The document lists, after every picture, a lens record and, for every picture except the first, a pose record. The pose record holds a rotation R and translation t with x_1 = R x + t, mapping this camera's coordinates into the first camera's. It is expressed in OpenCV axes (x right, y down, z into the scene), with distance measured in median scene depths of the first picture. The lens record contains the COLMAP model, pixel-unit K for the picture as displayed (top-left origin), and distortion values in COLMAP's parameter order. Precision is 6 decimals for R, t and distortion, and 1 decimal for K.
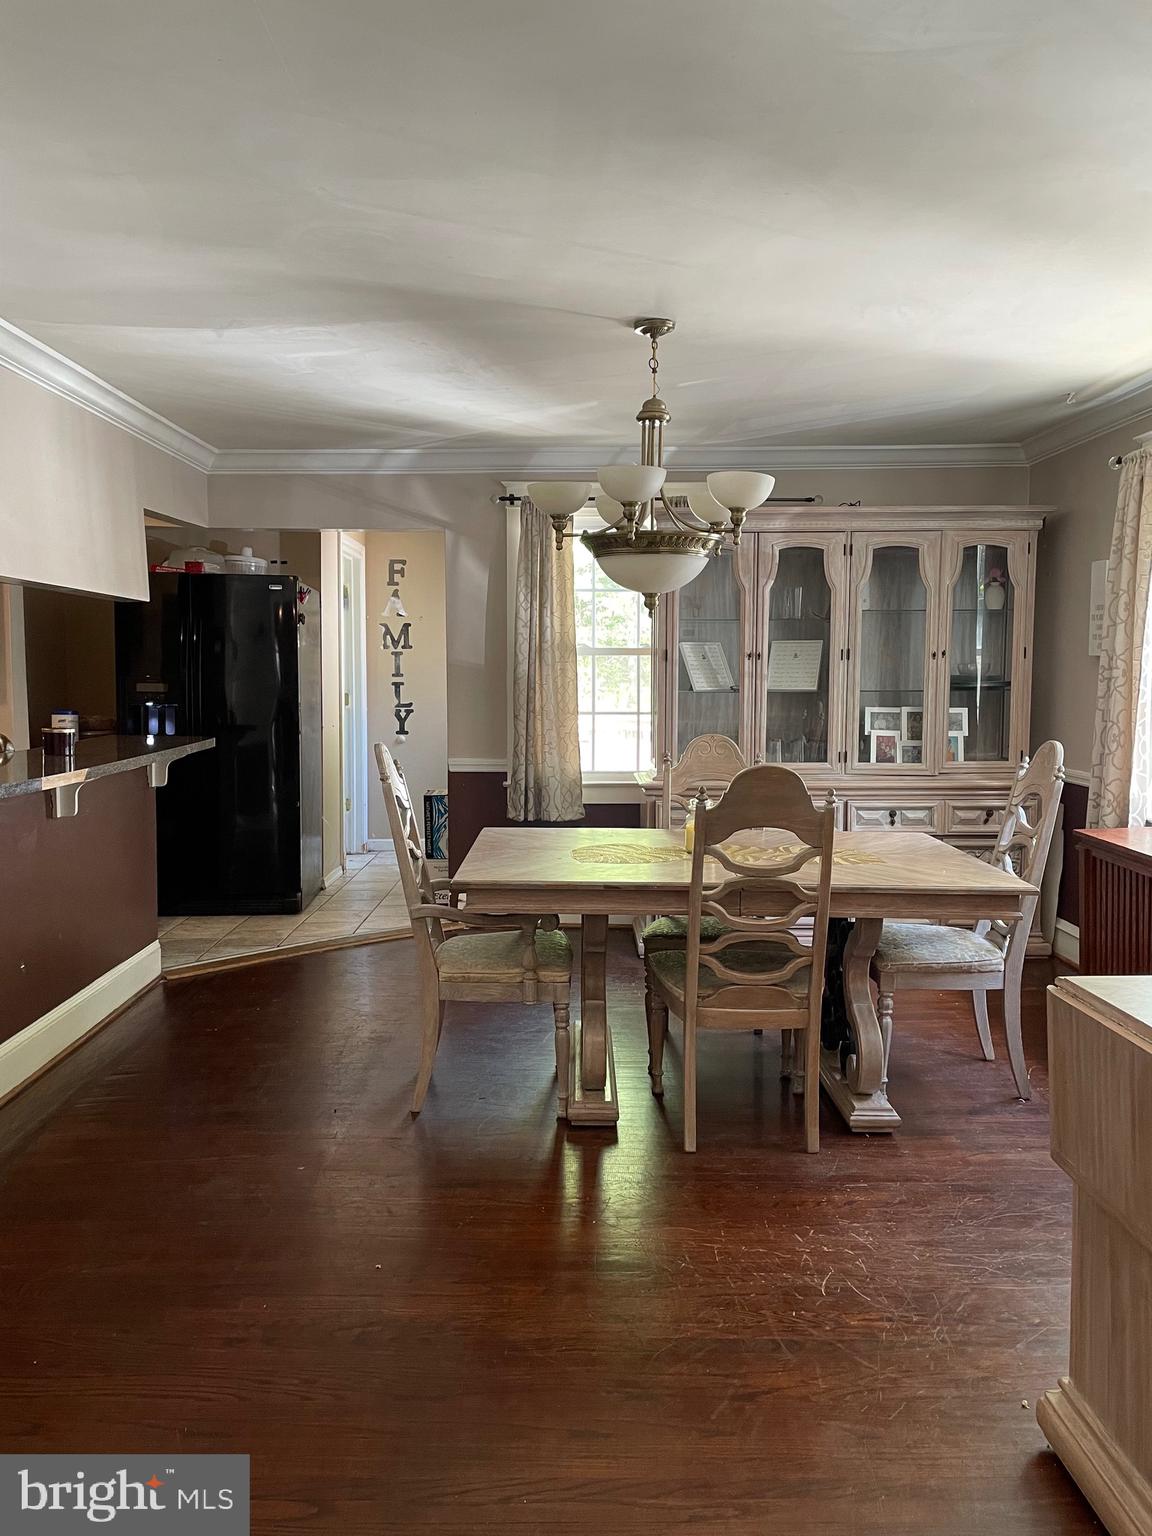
lens RADIAL K [[1177.7, 0, 574.3], [0, 1177.7, 767.3], [0, 0, 1]] dist [-0.000727, -0.000115]
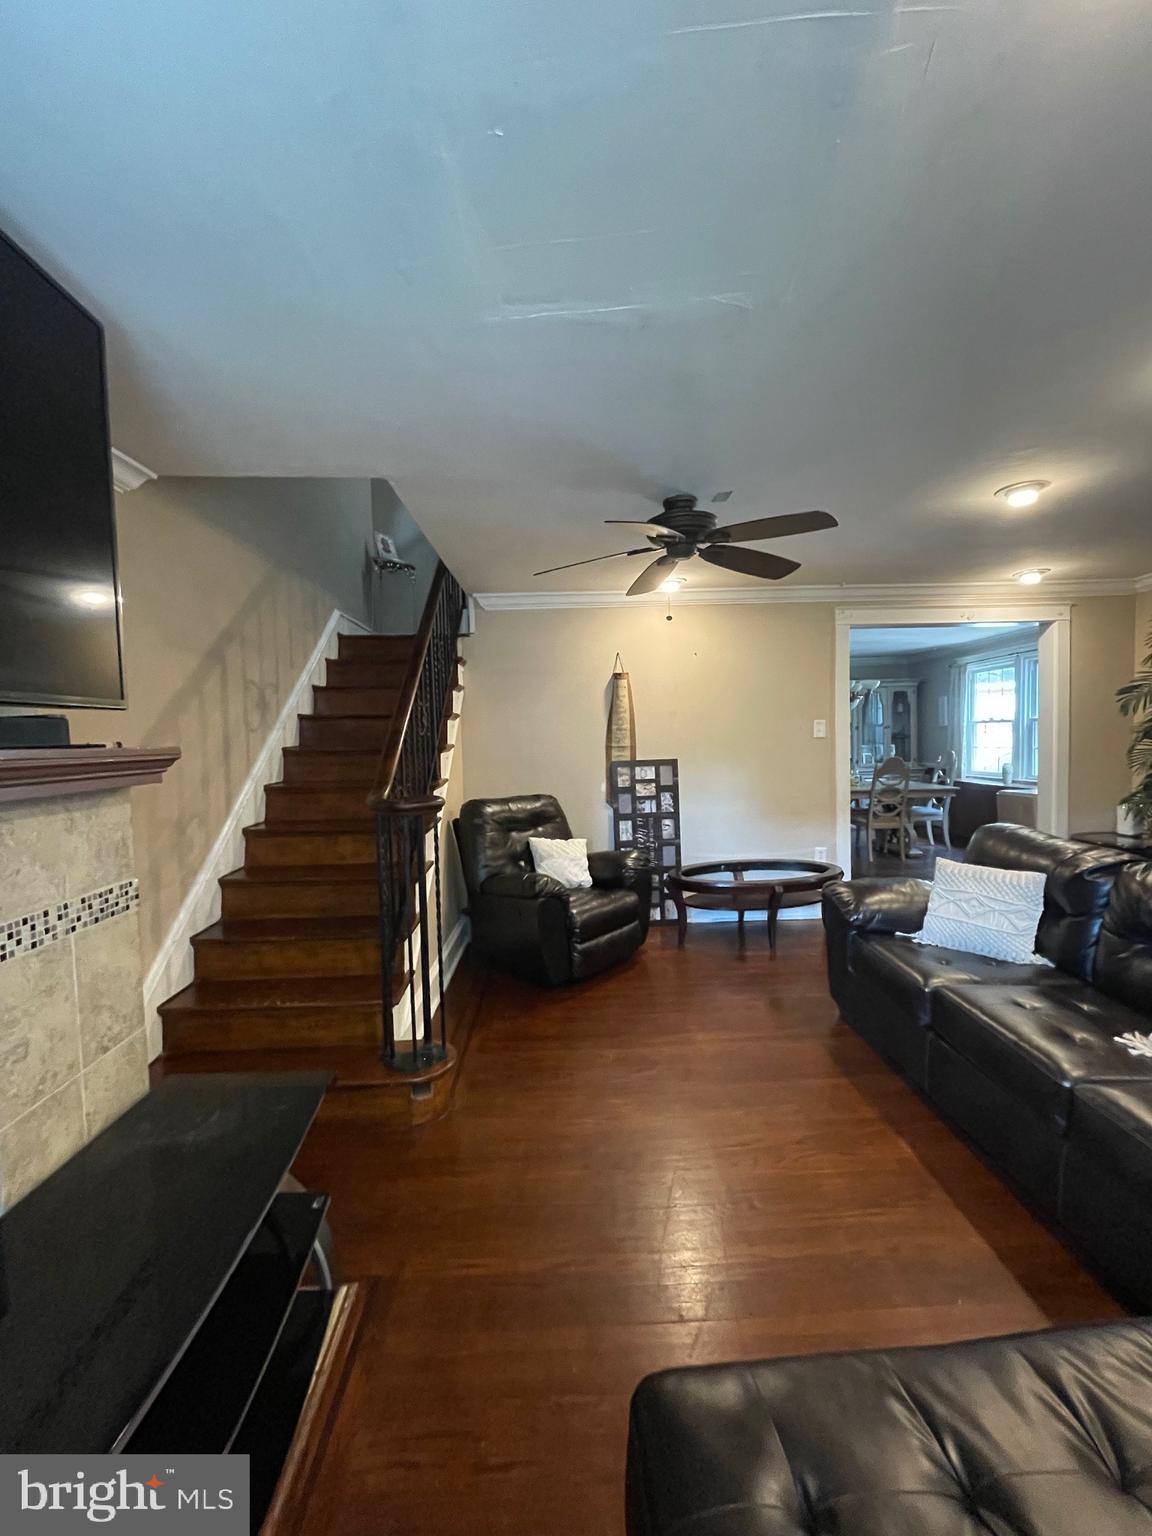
lens RADIAL K [[616.2, 0, 574.9], [0, 616.2, 764.3], [0, 0, 1]] dist [-0.012054, -0.000323]
pose [[0.998859, -0.033838, 0.033704, -0.913914], [0.034968, 0.998826, -0.033517, 0.050208], [-0.032530, 0.034657, 0.998870, -0.946405]]
